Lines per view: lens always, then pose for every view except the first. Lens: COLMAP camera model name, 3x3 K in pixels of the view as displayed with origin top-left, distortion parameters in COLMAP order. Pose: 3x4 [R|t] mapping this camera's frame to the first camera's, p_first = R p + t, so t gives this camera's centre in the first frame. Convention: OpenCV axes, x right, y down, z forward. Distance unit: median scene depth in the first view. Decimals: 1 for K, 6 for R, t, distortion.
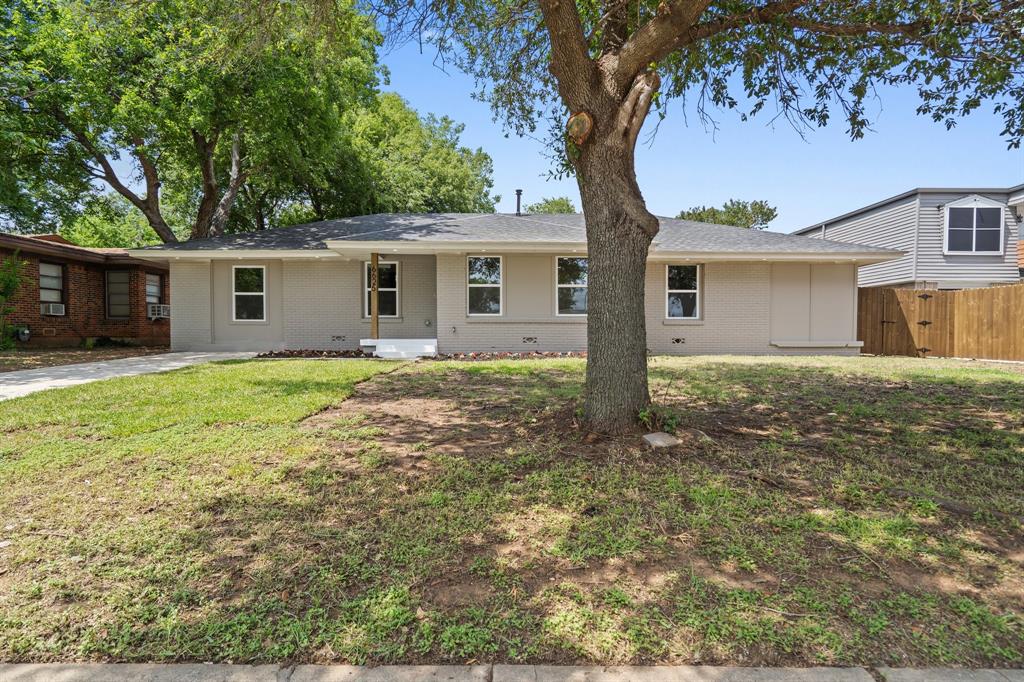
lens RADIAL K [[540.8, 0, 513.4], [0, 540.8, 339.3], [0, 0, 1]] dist [0.000285, 0.000015]
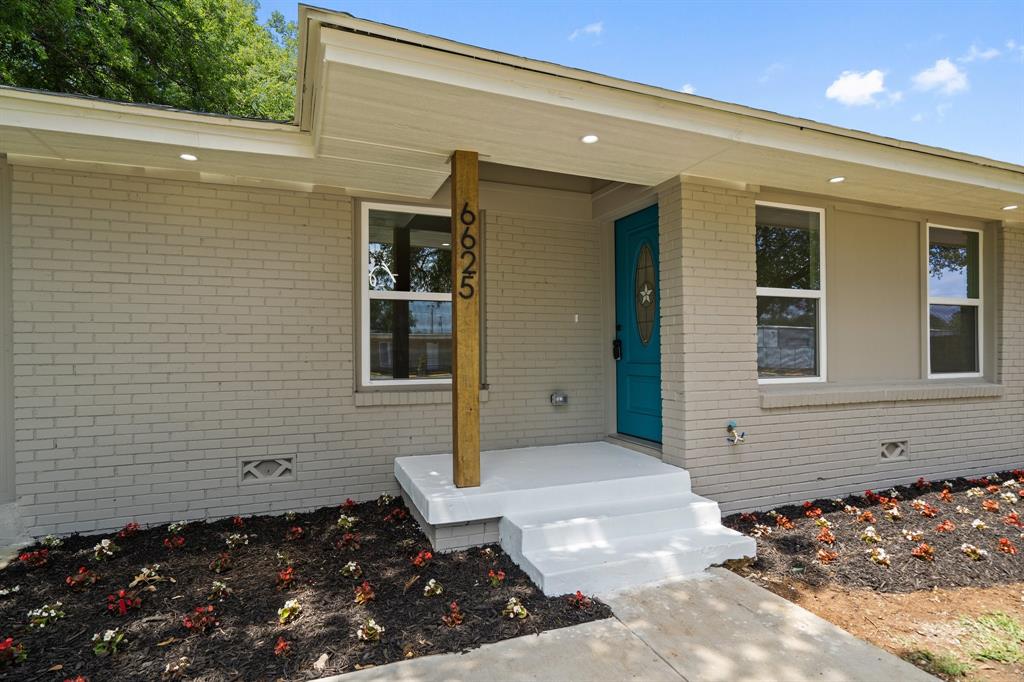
lens RADIAL K [[540.8, 0, 509.8], [0, 540.8, 346.9], [0, 0, 1]] dist [0.000285, 0.000015]
pose [[0.931575, -0.001037, 0.363547, -0.332449], [0.007464, 0.999840, -0.016274, -0.062158], [-0.363472, 0.017874, 0.931434, 0.751848]]
